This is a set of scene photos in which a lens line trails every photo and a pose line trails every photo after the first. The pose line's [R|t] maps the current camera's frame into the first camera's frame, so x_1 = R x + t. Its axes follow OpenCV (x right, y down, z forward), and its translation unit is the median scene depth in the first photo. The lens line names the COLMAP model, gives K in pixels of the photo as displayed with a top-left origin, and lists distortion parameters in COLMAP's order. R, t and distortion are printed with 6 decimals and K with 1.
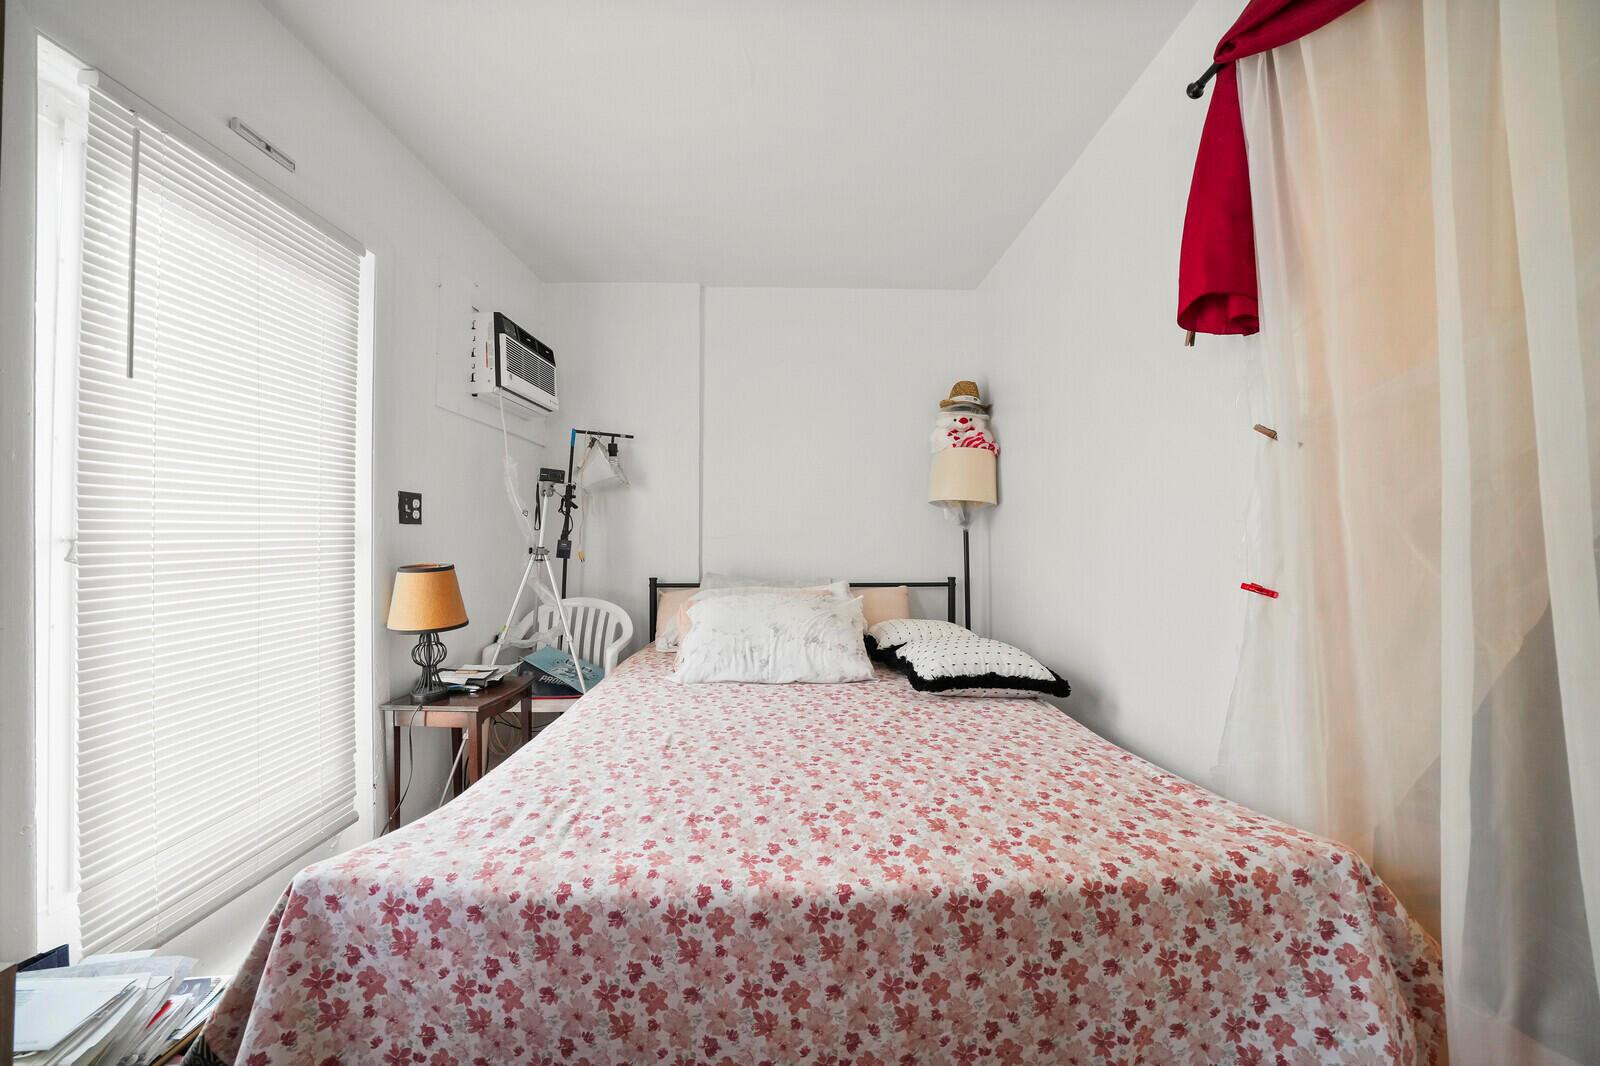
lens RADIAL K [[556.4, 0, 794.6], [0, 556.4, 544.7], [0, 0, 1]] dist [-0.020221, 0.000227]
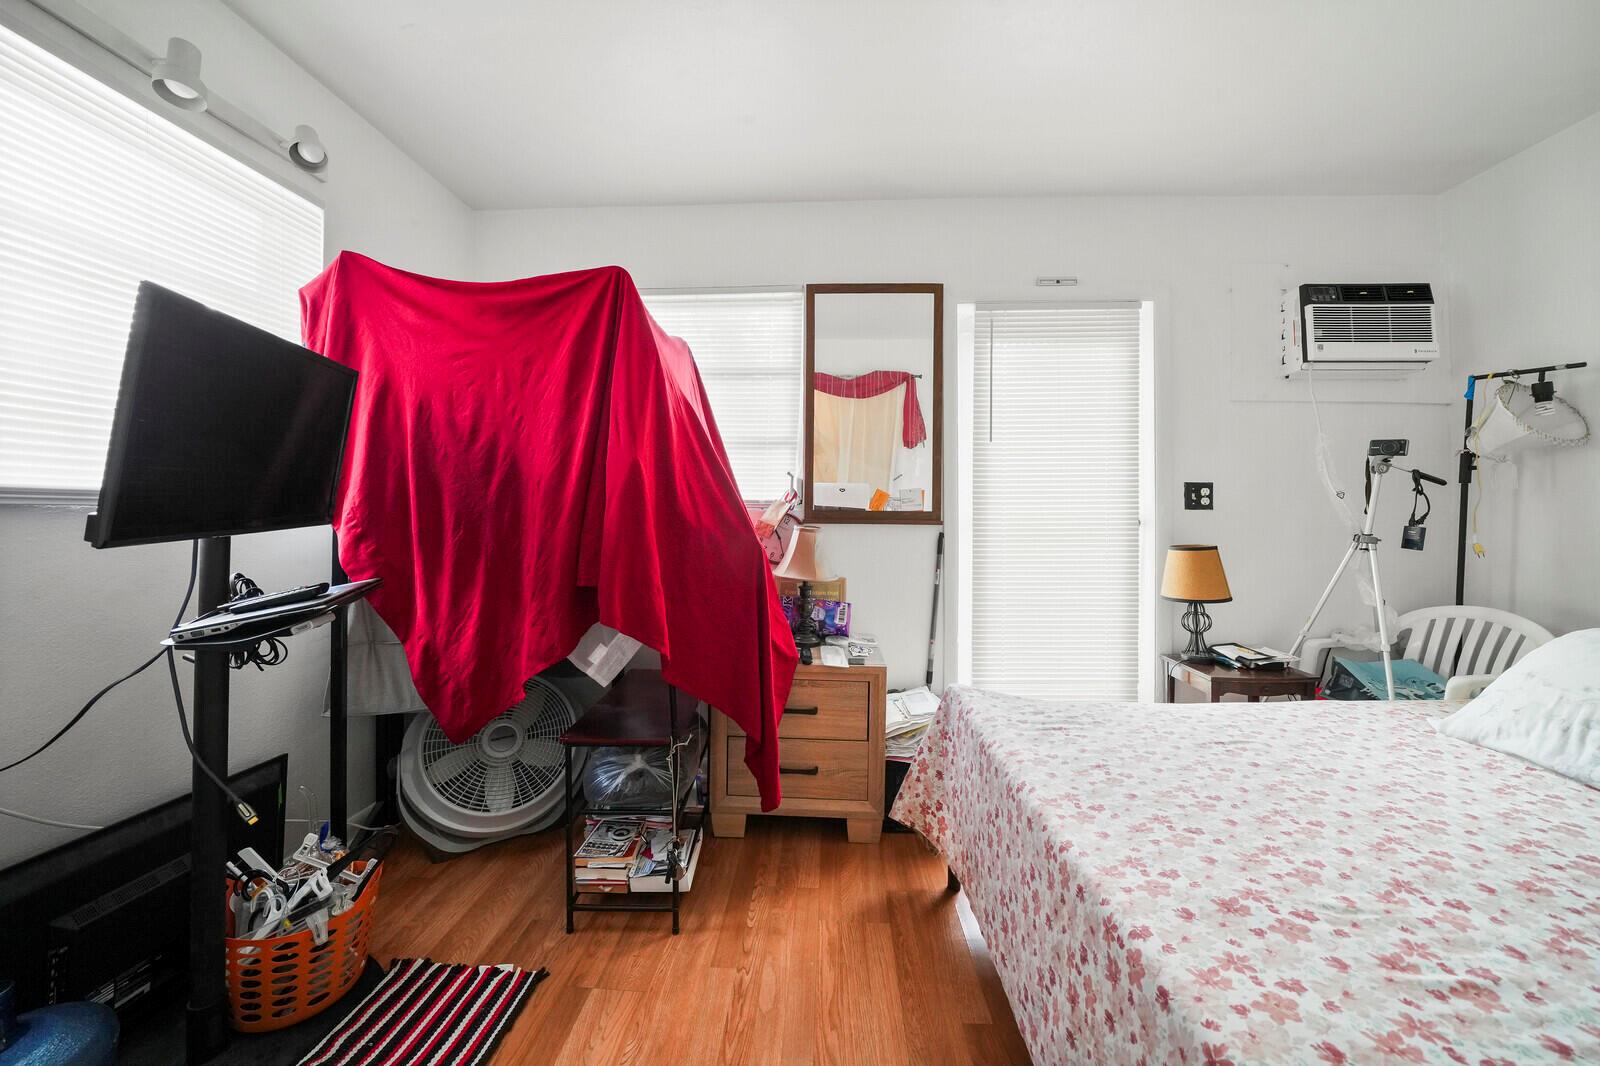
lens RADIAL K [[556.4, 0, 799.6], [0, 556.4, 519.8], [0, 0, 1]] dist [-0.020221, 0.000227]
pose [[-0.048447, 0.006800, -0.998803, 0.522390], [-0.021968, 0.999728, 0.007871, -0.006440], [0.998584, 0.022323, -0.048285, 0.222434]]
